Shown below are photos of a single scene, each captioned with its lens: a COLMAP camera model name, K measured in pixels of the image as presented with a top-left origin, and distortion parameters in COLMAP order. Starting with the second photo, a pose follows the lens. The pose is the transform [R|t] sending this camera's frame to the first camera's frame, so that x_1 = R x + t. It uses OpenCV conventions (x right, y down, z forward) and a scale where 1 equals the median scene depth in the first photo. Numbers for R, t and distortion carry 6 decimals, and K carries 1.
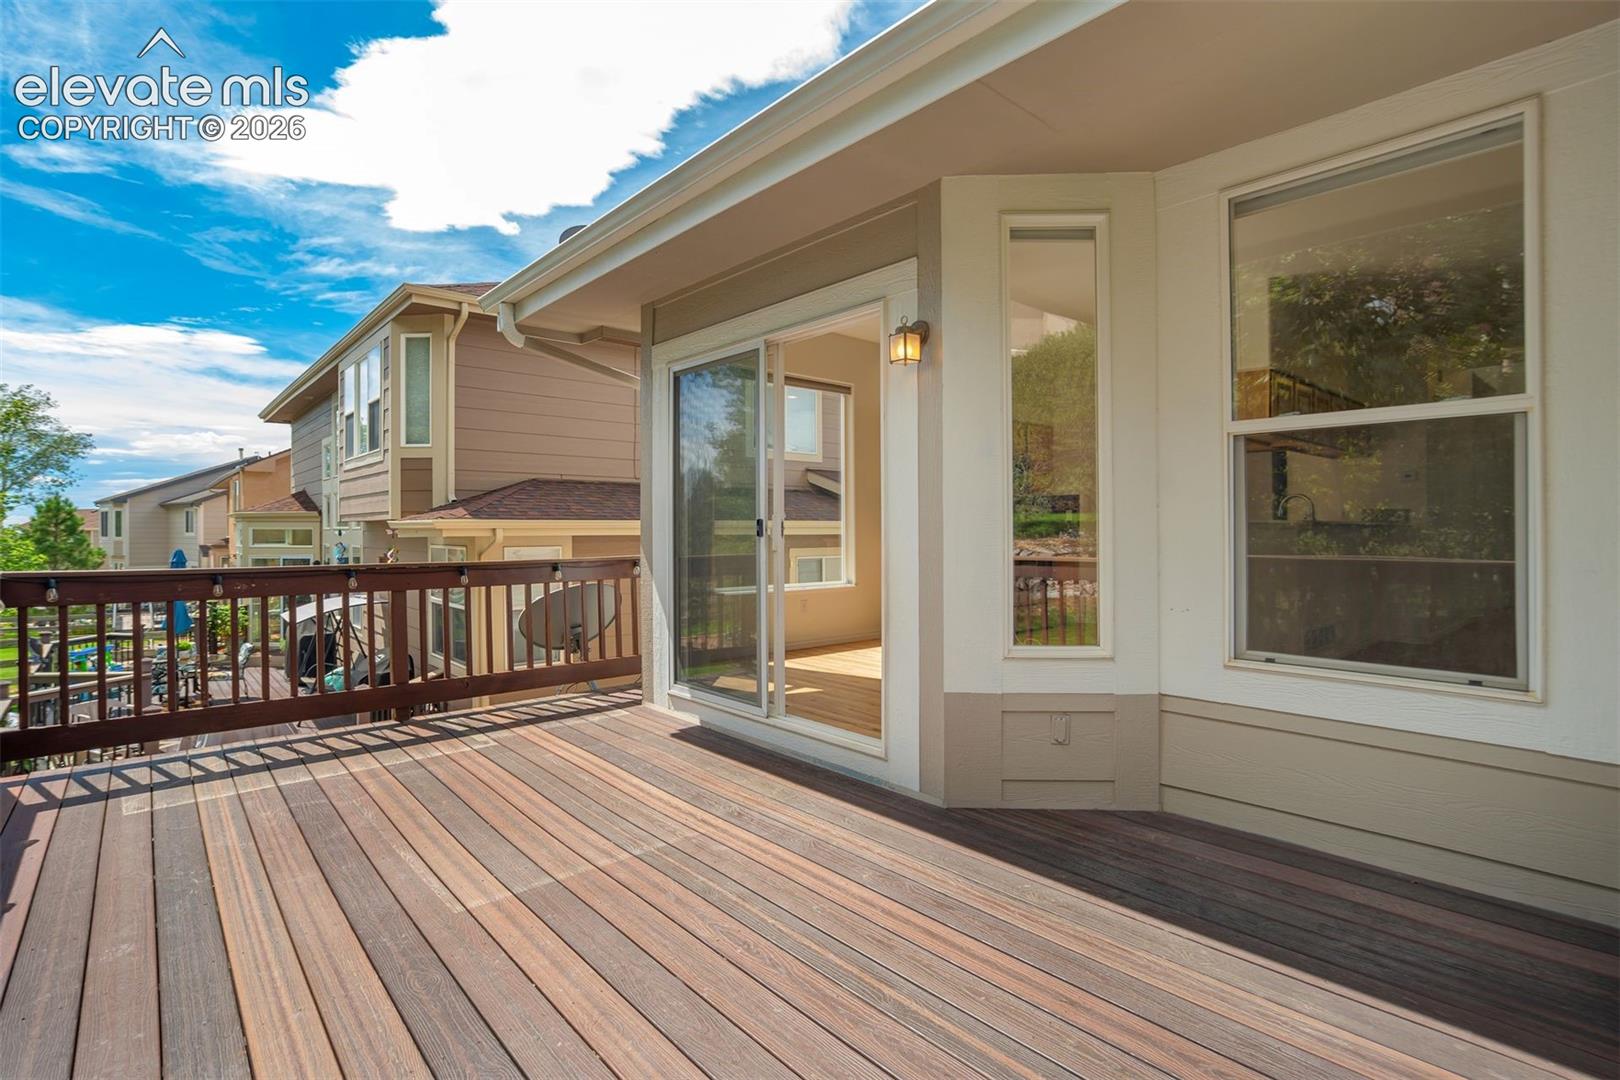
lens RADIAL K [[789.4, 0, 808.3], [0, 789.4, 504.8], [0, 0, 1]] dist [-0.049375, 0.019538]
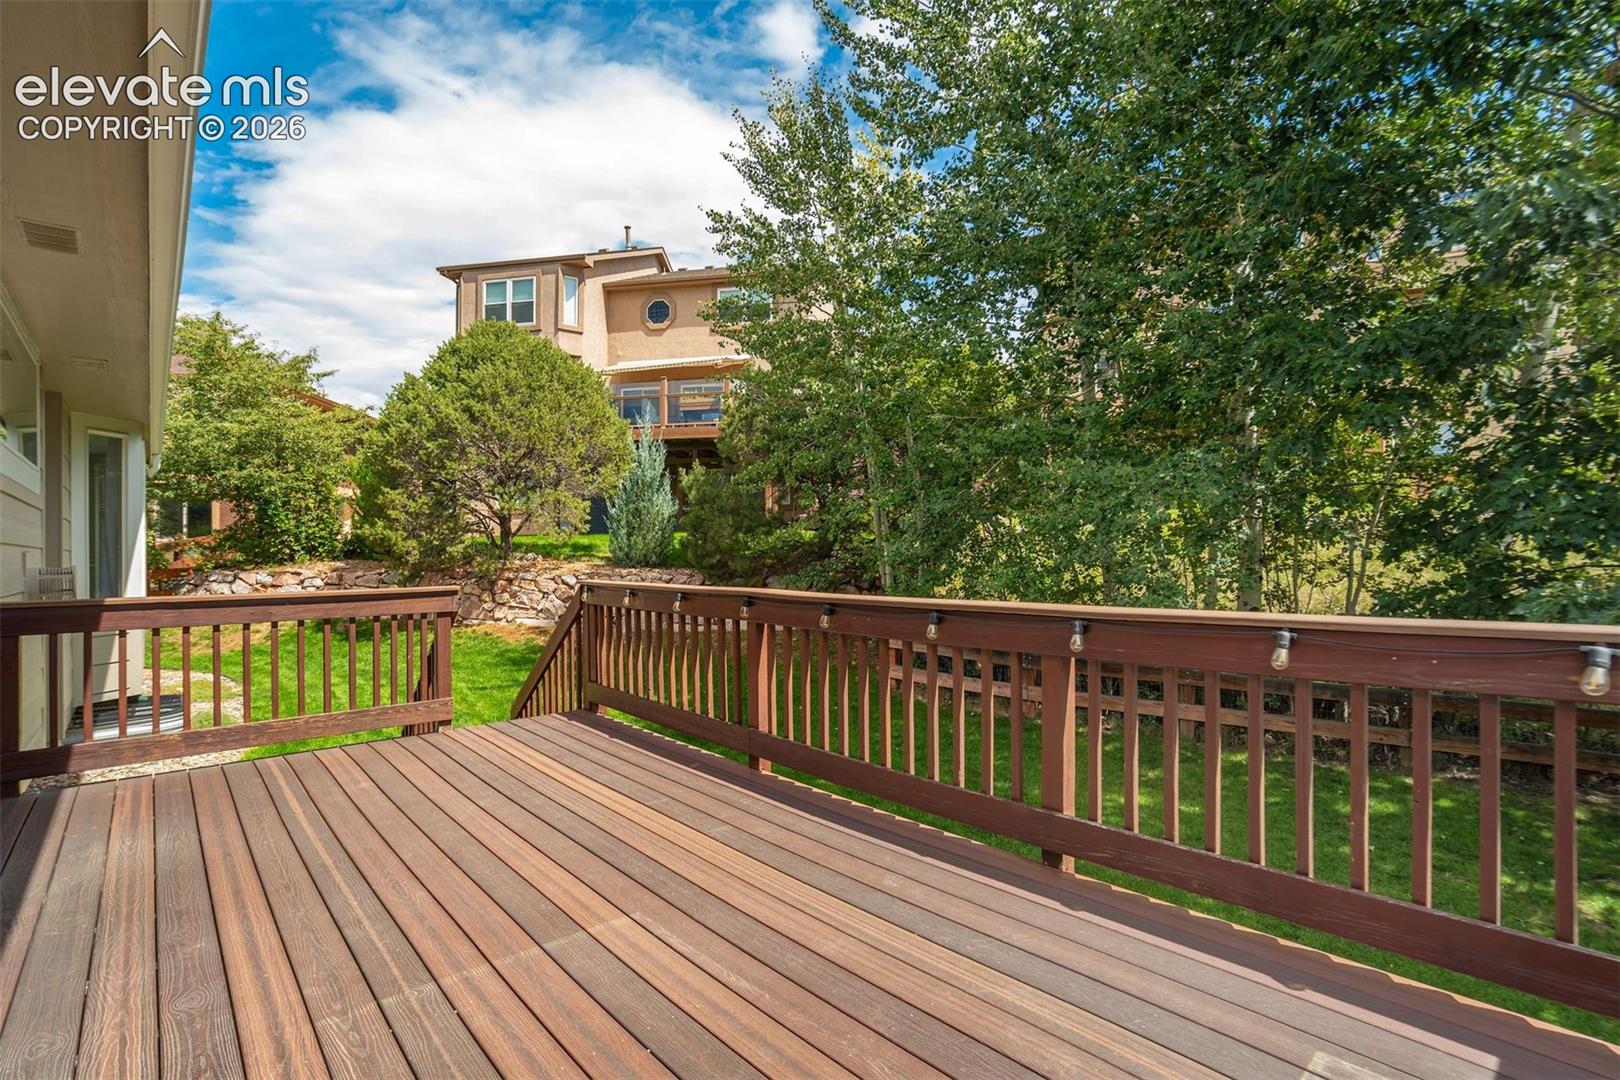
lens RADIAL K [[774.6, 0, 815.4], [0, 774.6, 562.3], [0, 0, 1]] dist [-0.048490, 0.013257]
pose [[-0.999894, 0.013886, -0.004470, -0.575722], [0.013967, 0.999728, -0.018671, 0.057813], [0.004210, -0.018732, -0.999816, 1.690766]]
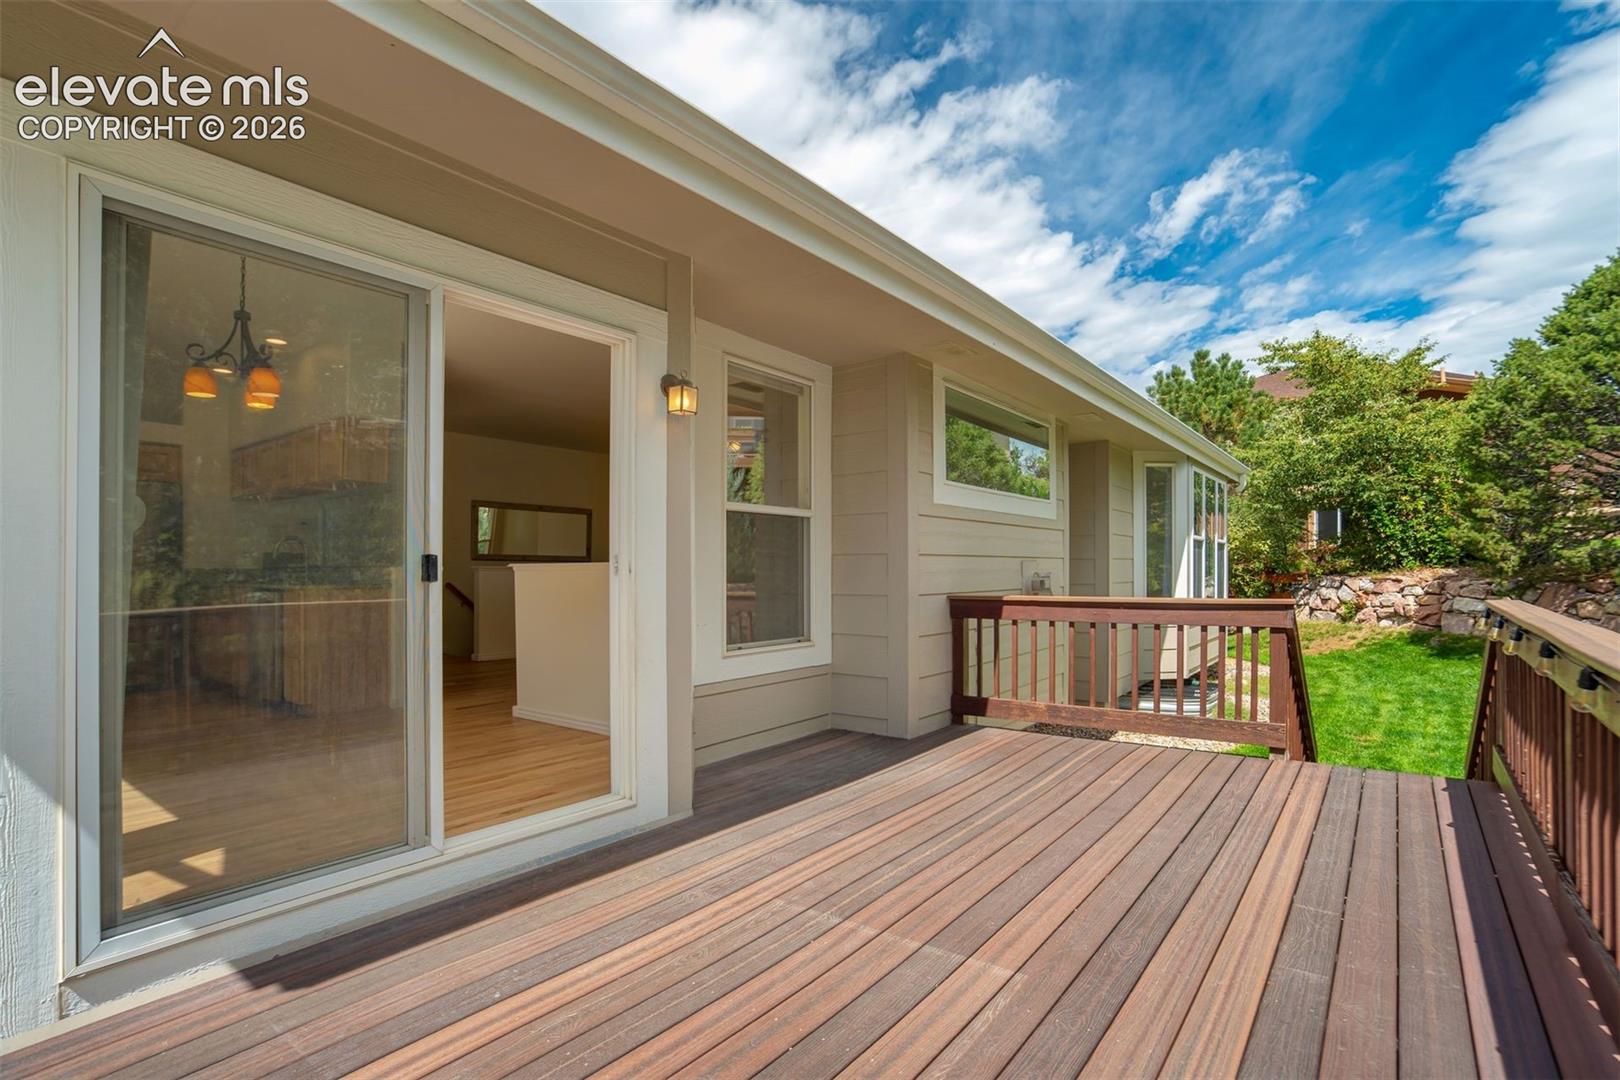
lens RADIAL K [[774.6, 0, 815.4], [0, 774.6, 562.3], [0, 0, 1]] dist [-0.048490, 0.013257]
pose [[-0.203563, 0.015004, 0.978947, -1.074023], [-0.020905, 0.999588, -0.019667, 0.043737], [-0.978839, -0.024469, -0.203165, 1.188677]]
